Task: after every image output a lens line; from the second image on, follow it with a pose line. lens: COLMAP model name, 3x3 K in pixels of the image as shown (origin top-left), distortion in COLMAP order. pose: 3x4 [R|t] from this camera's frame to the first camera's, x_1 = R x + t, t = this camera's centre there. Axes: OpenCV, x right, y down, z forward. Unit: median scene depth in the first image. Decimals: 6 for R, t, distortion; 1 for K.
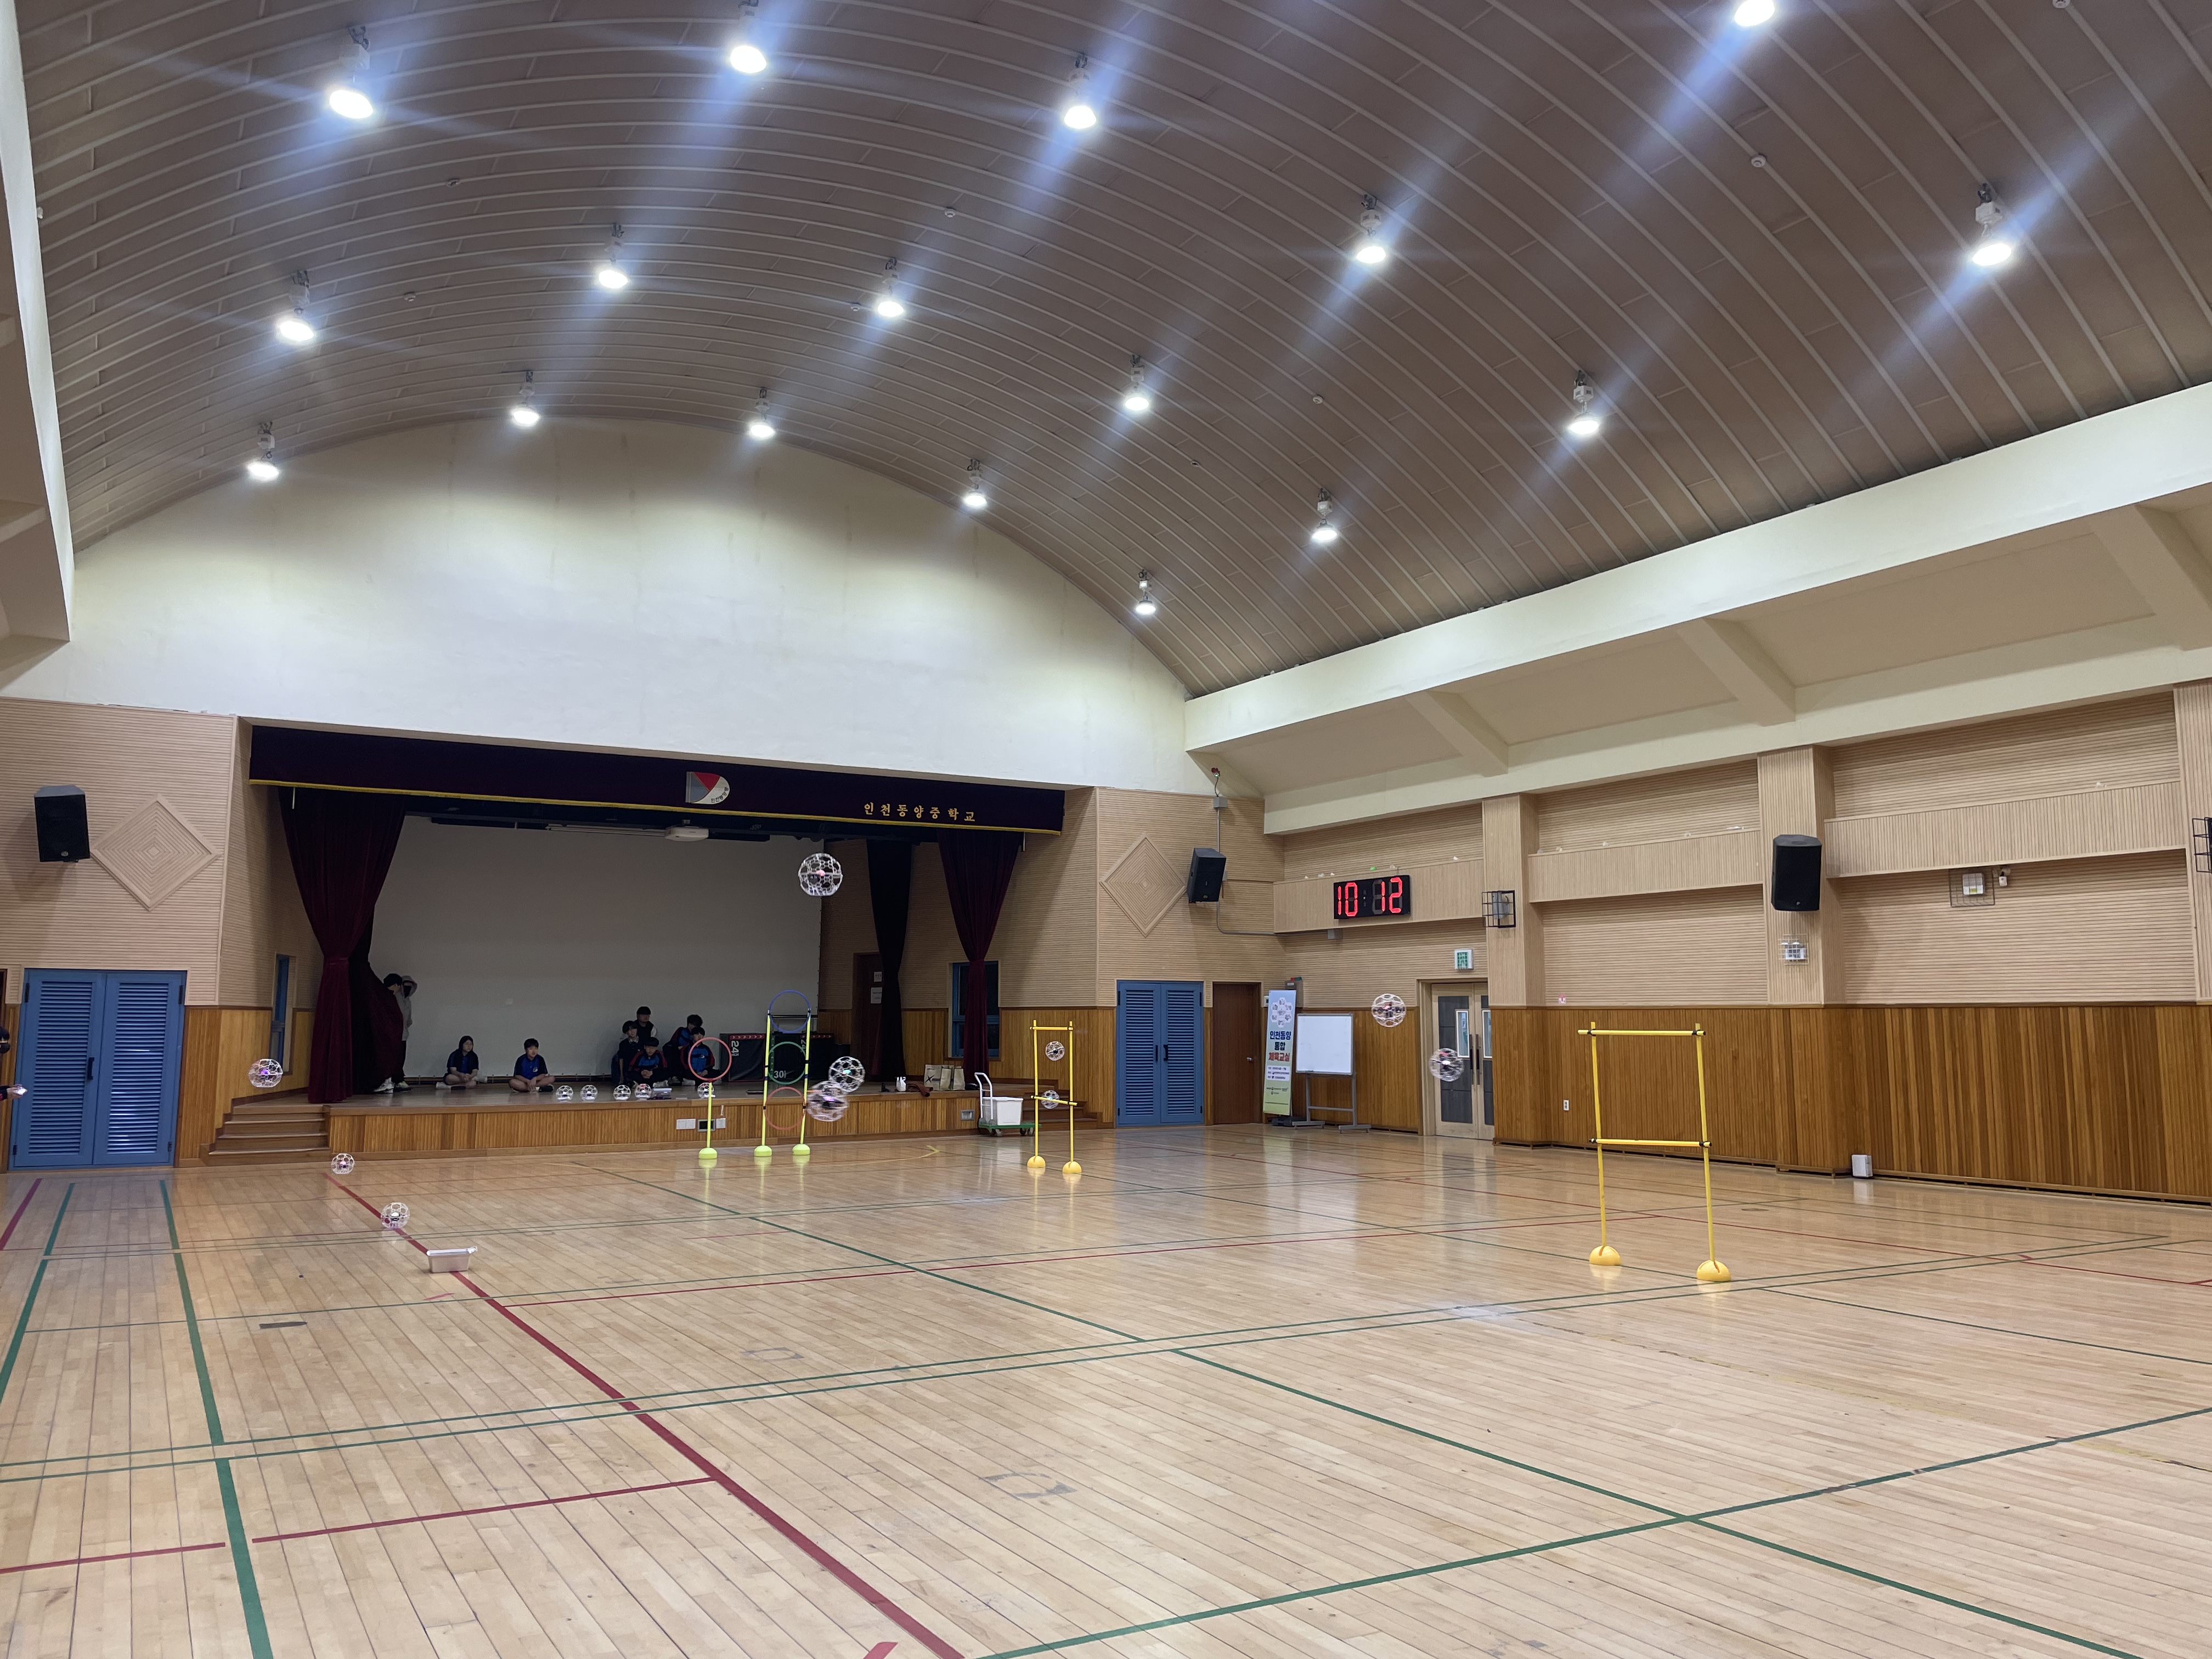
lens RADIAL K [[1664.9, 0, 1108.5], [0, 1664.9, 813.0], [0, 0, 1]] dist [0.086783, -0.103158]
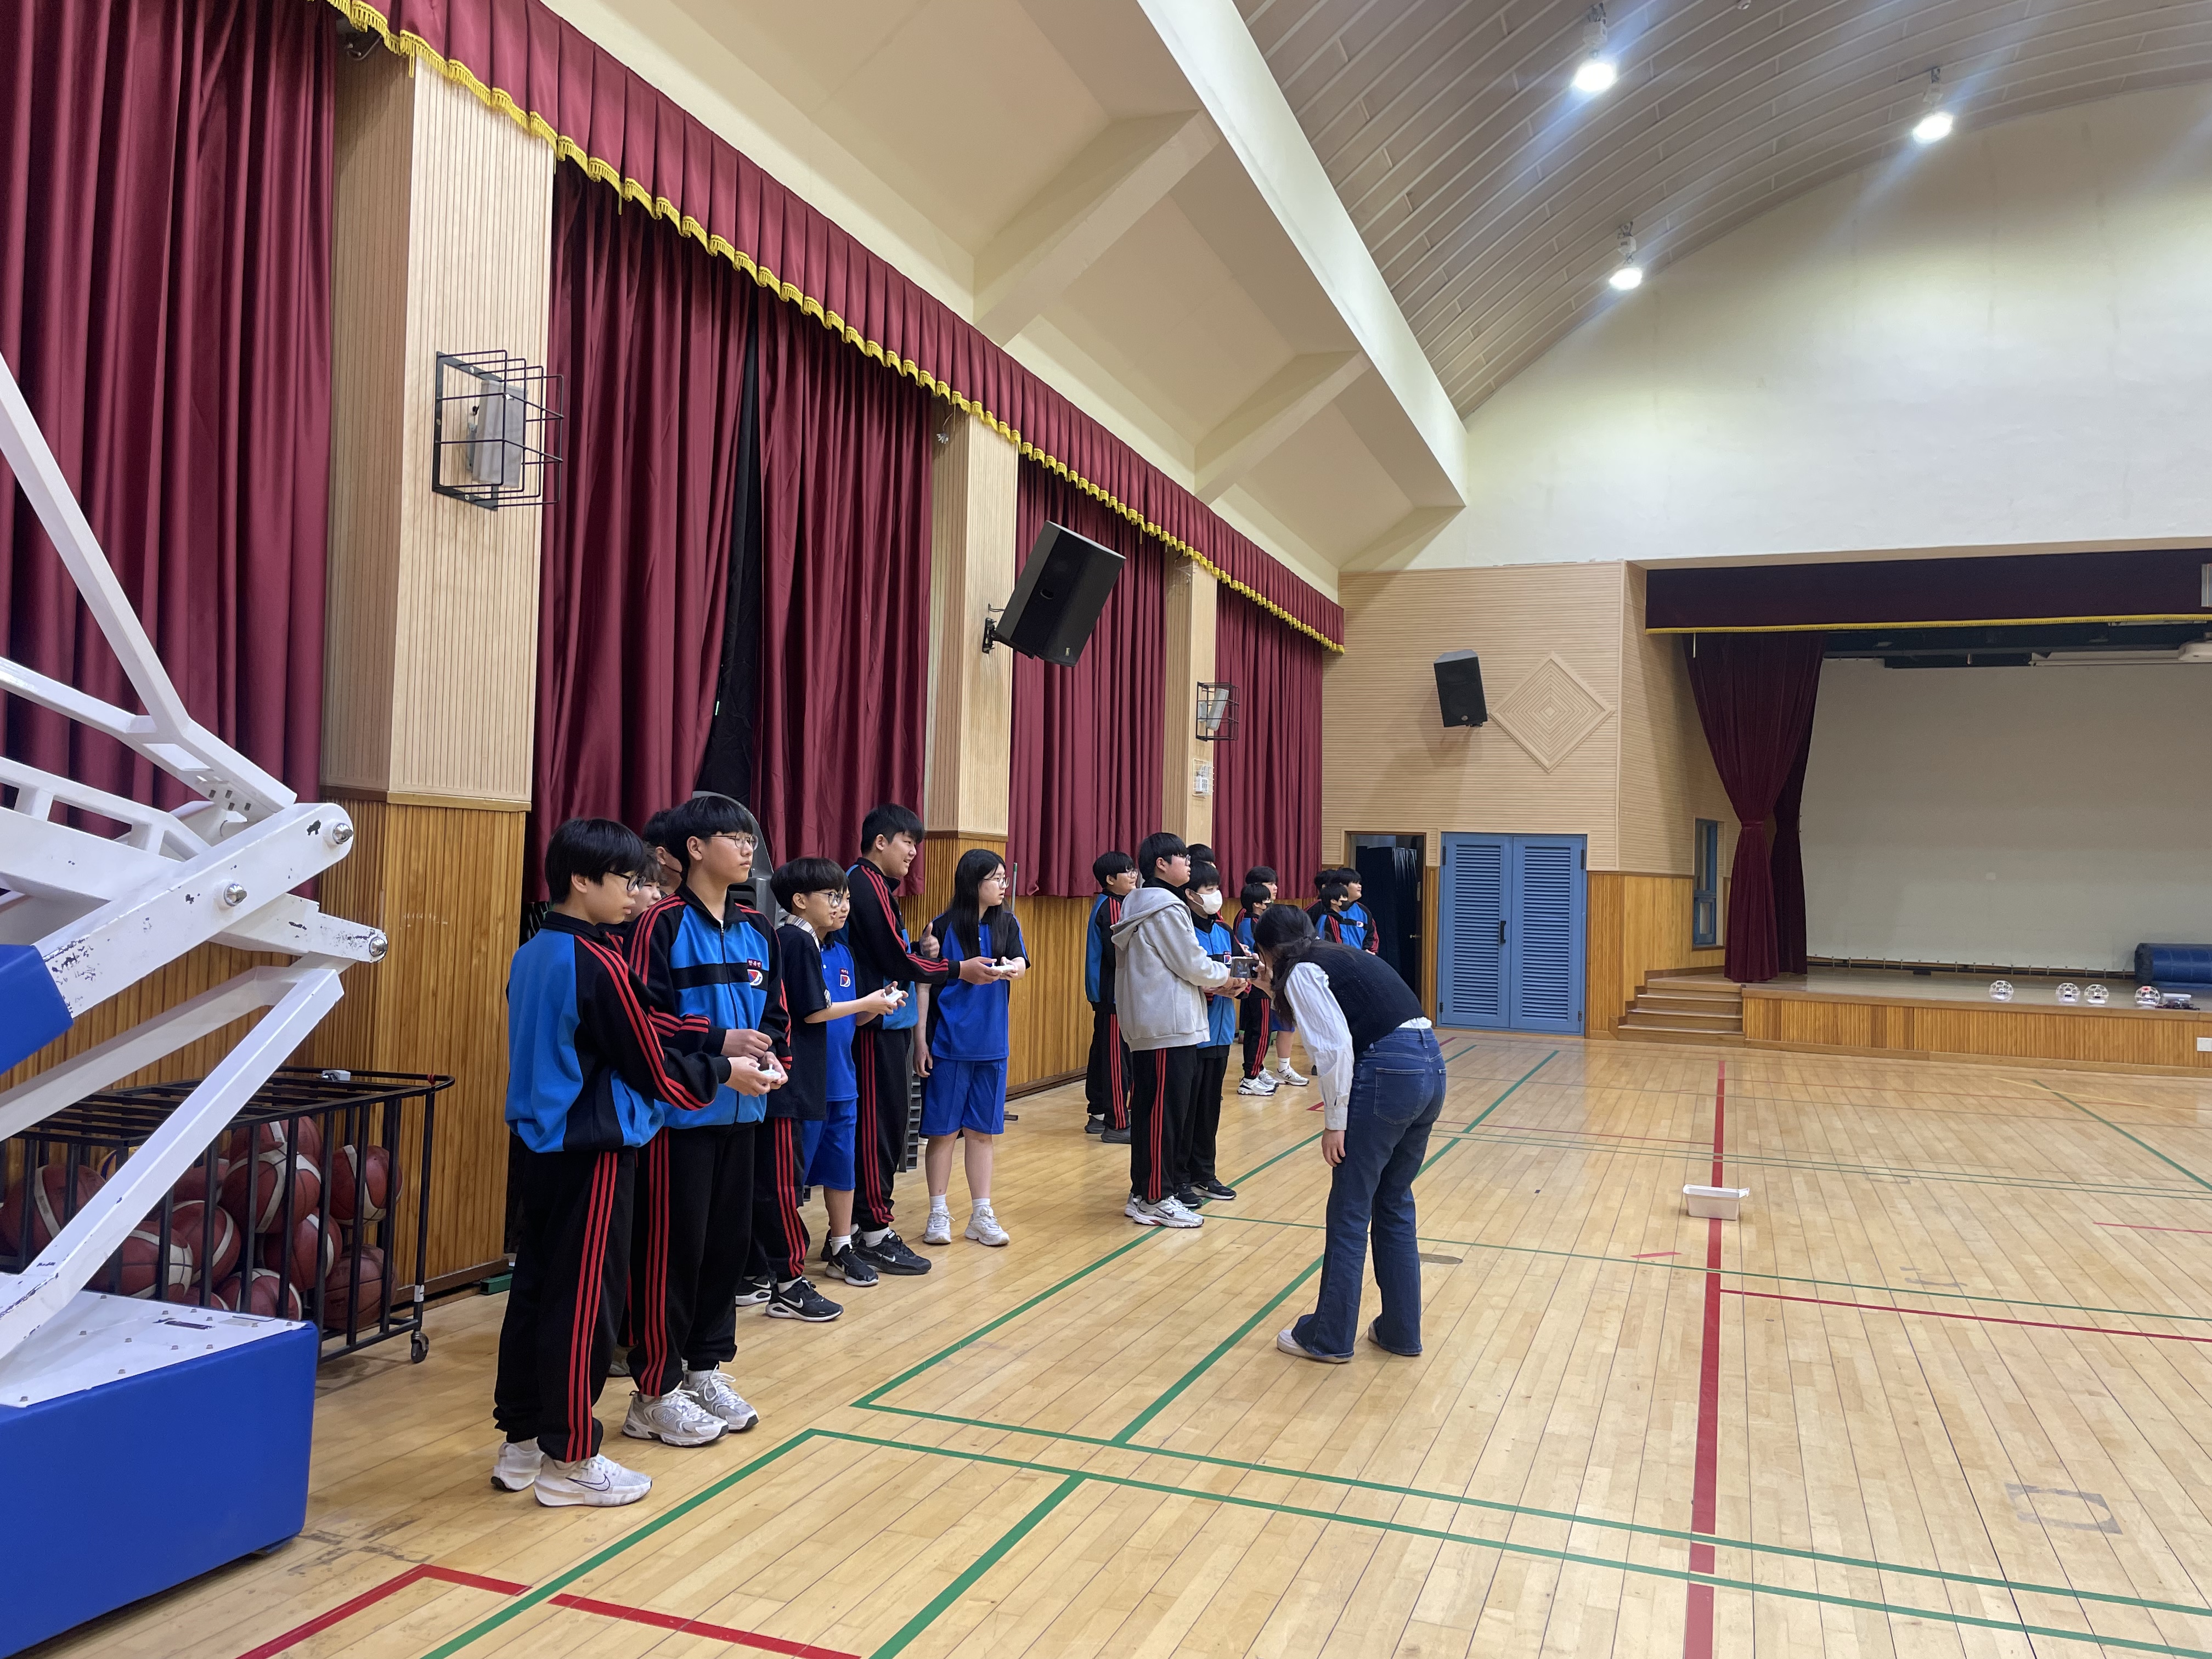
lens RADIAL K [[1664.9, 0, 1108.5], [0, 1664.9, 813.0], [0, 0, 1]] dist [0.086783, -0.103158]
pose [[0.637638, -0.017055, -0.770147, 0.009998], [0.071091, 0.996791, 0.036785, 0.027017], [0.767049, -0.078206, 0.636805, 0.191872]]
